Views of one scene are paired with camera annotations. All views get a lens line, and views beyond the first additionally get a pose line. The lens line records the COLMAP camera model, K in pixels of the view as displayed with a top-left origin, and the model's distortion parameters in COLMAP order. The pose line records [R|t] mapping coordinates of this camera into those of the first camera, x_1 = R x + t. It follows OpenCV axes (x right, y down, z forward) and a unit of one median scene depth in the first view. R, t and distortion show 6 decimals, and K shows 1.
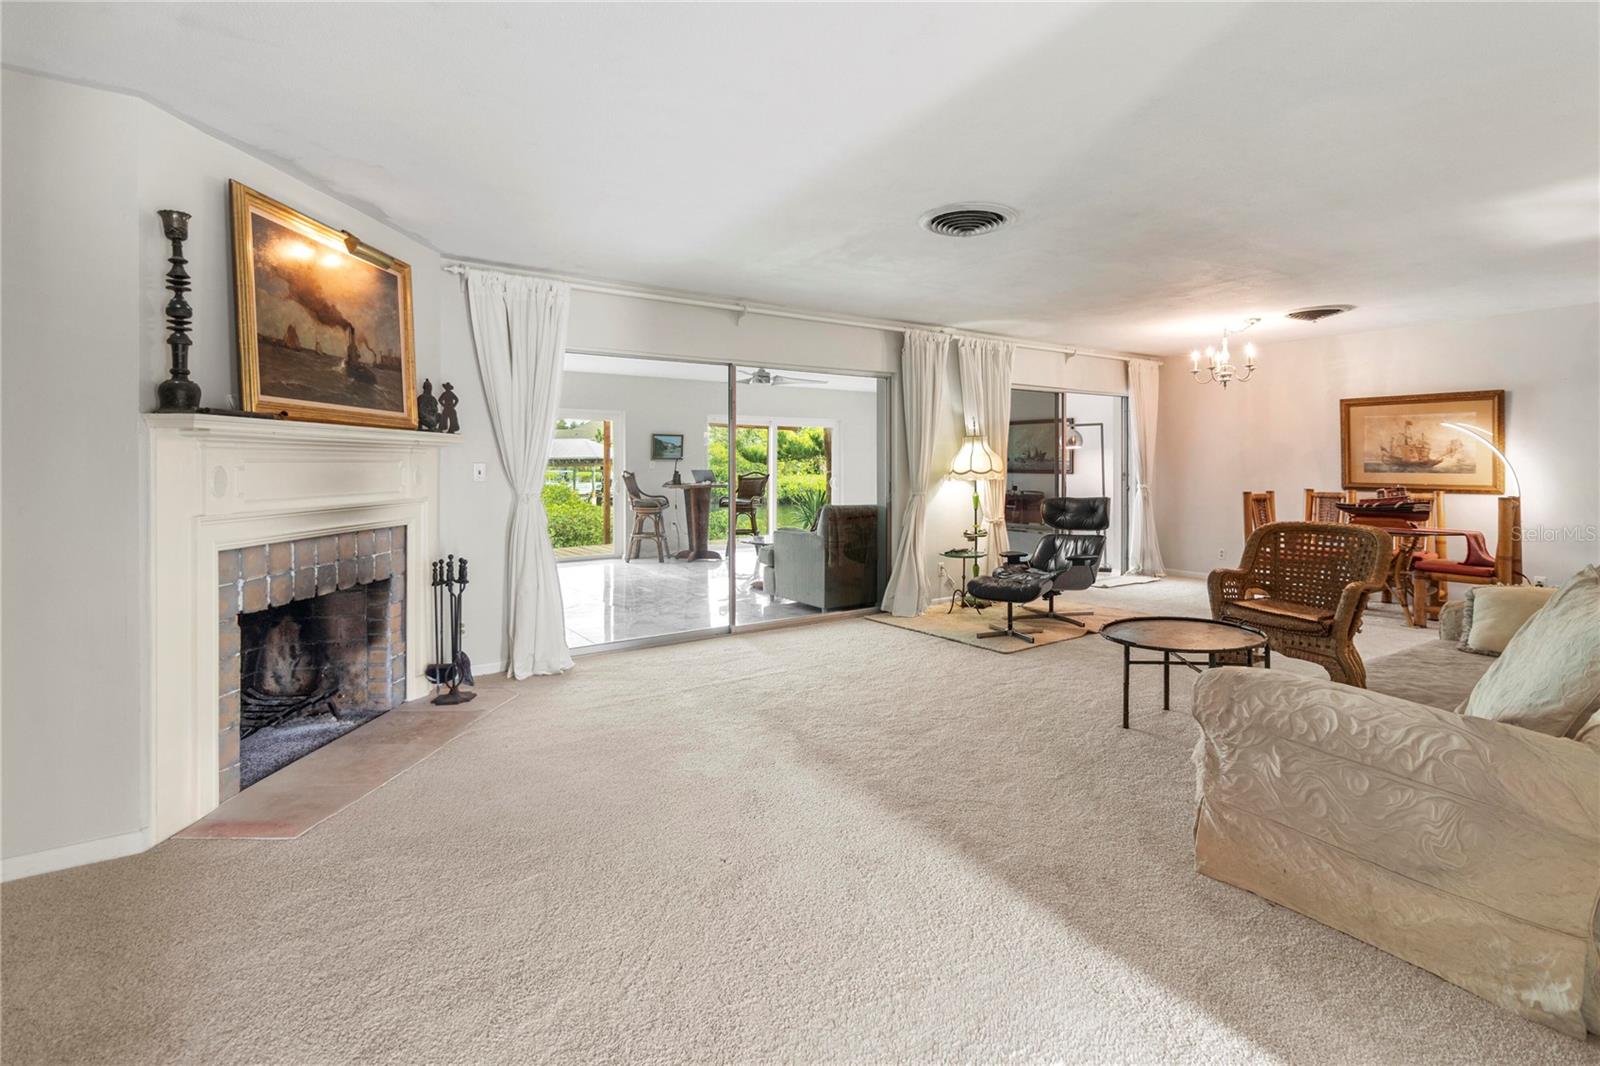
lens RADIAL K [[773.7, 0, 818.4], [0, 773.7, 471.5], [0, 0, 1]] dist [0.016482, -0.000234]
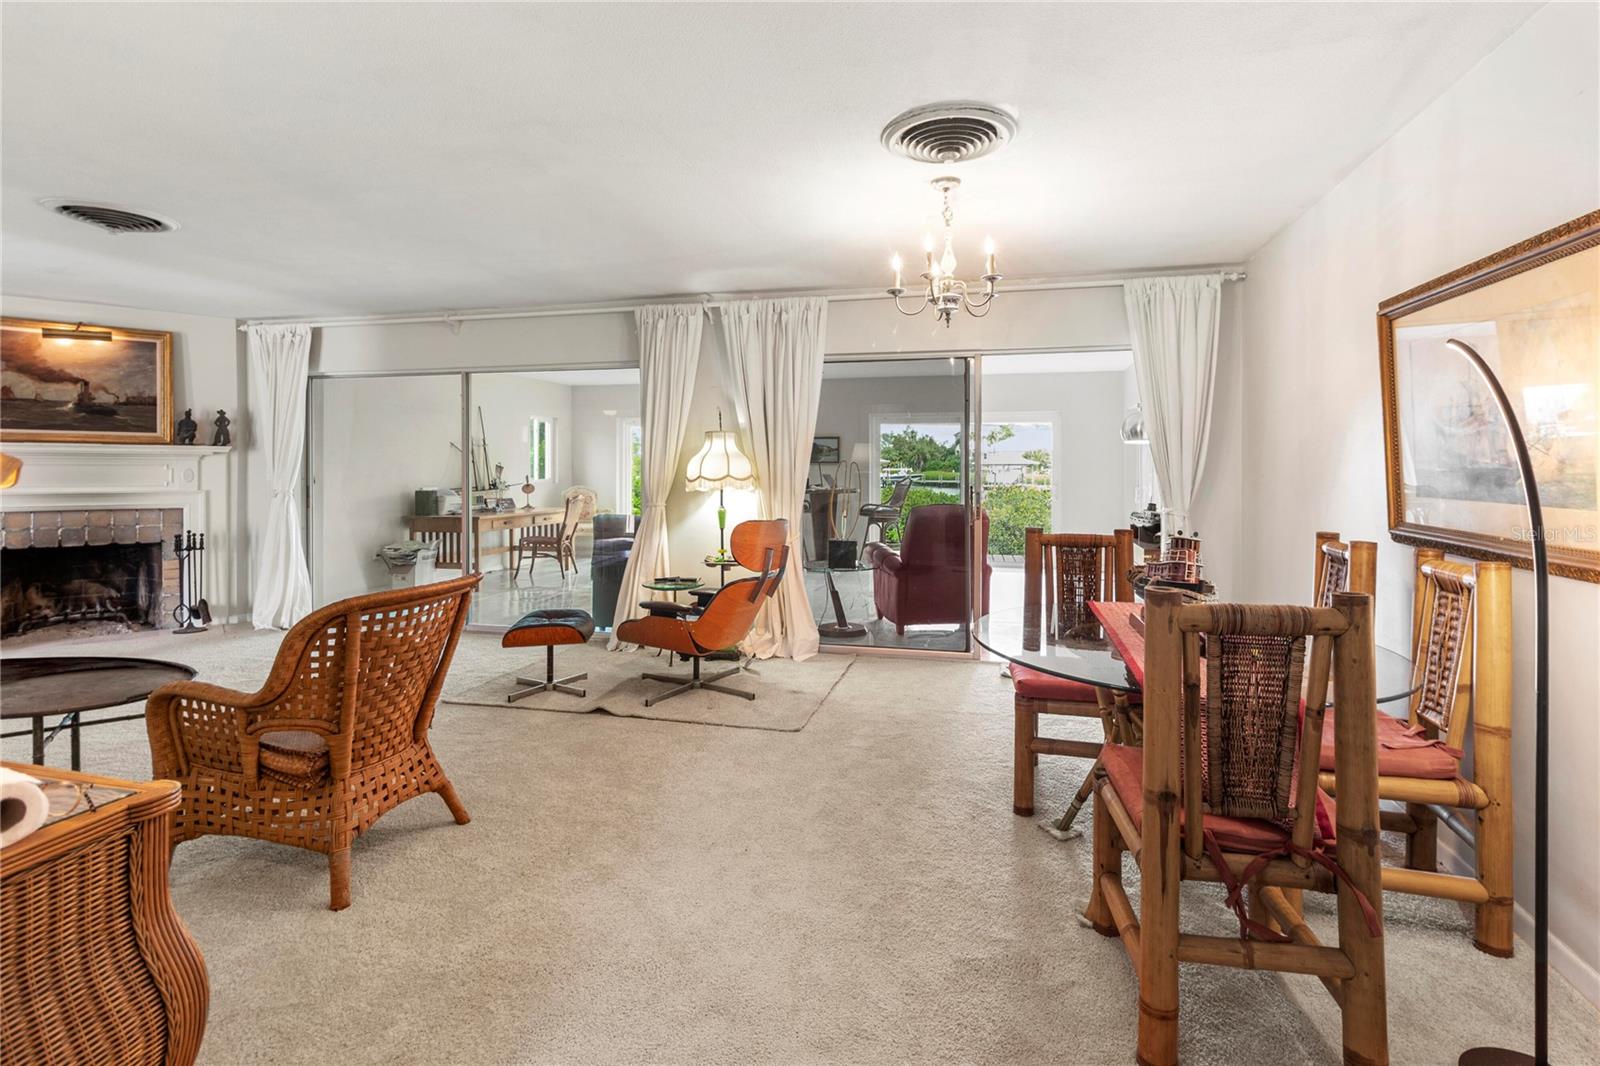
lens RADIAL K [[773.7, 0, 818.4], [0, 773.7, 471.5], [0, 0, 1]] dist [0.016482, -0.000234]
pose [[0.647373, 0.006618, -0.762145, 0.838837], [-0.009913, 0.999951, 0.000262, -0.008192], [0.762109, 0.007386, 0.647407, 0.577896]]
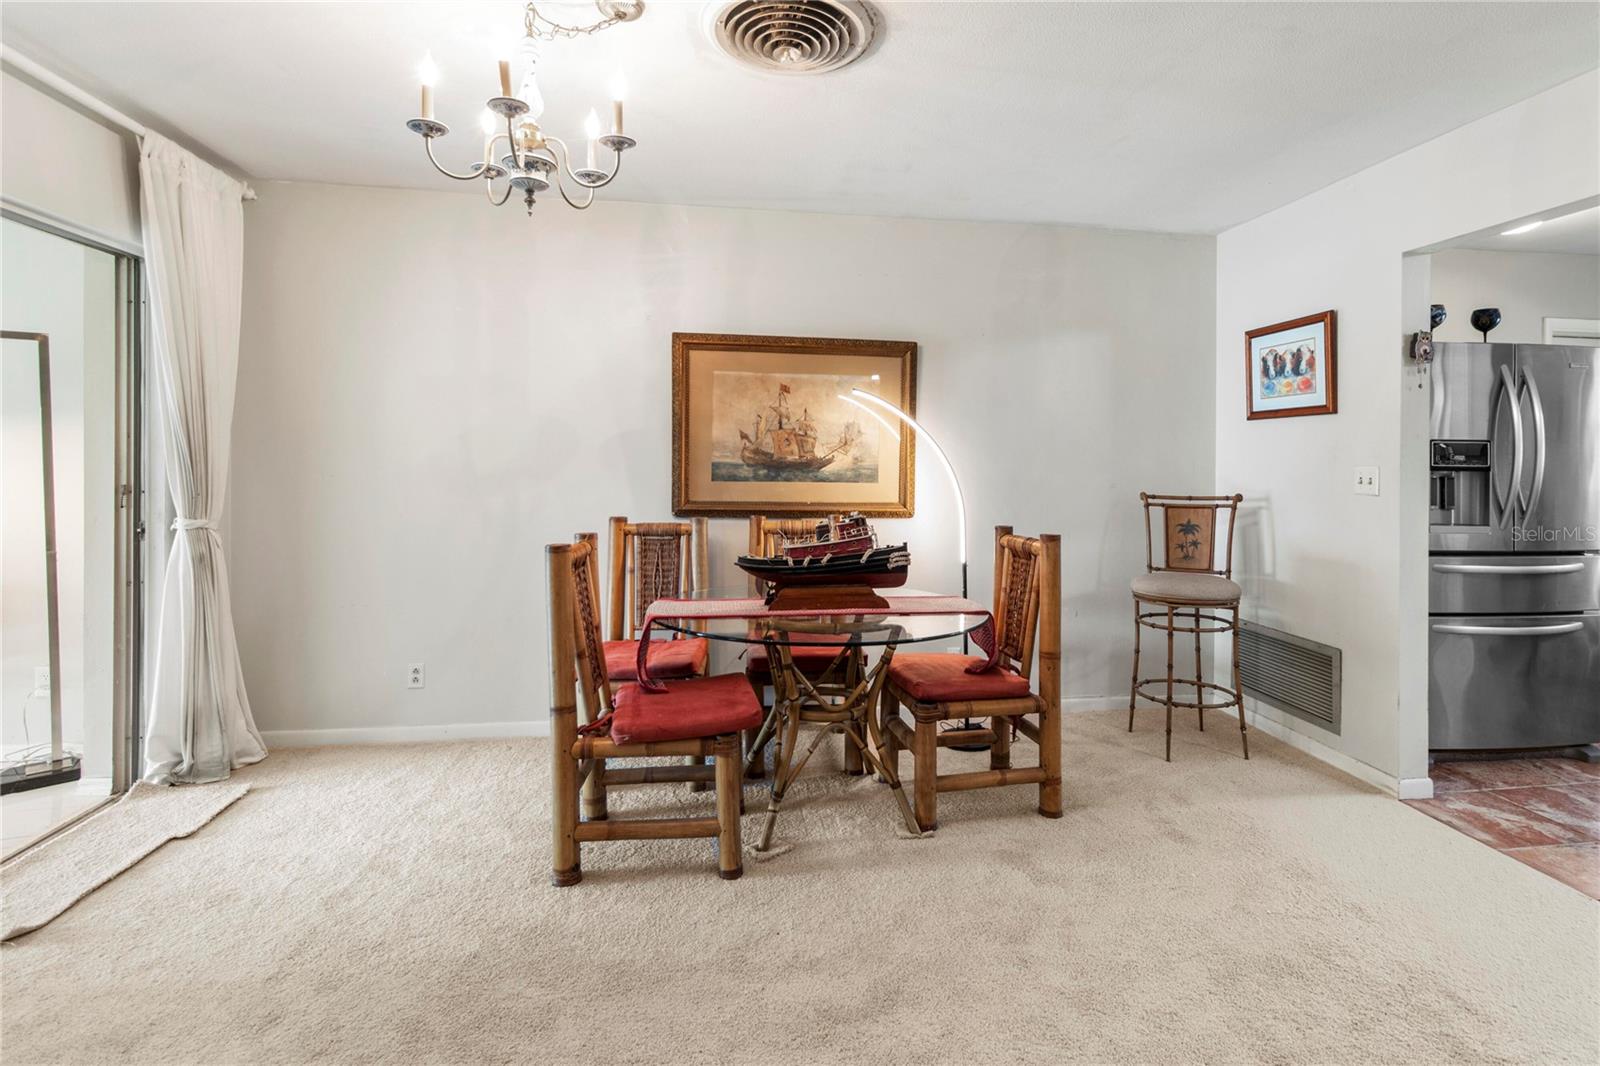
lens RADIAL K [[773.7, 0, 818.4], [0, 773.7, 471.5], [0, 0, 1]] dist [0.016482, -0.000234]
pose [[0.468158, -0.001825, 0.883643, 0.300332], [-0.000343, 0.999997, 0.002246, -0.006511], [-0.883645, -0.001354, 0.468156, 0.737658]]
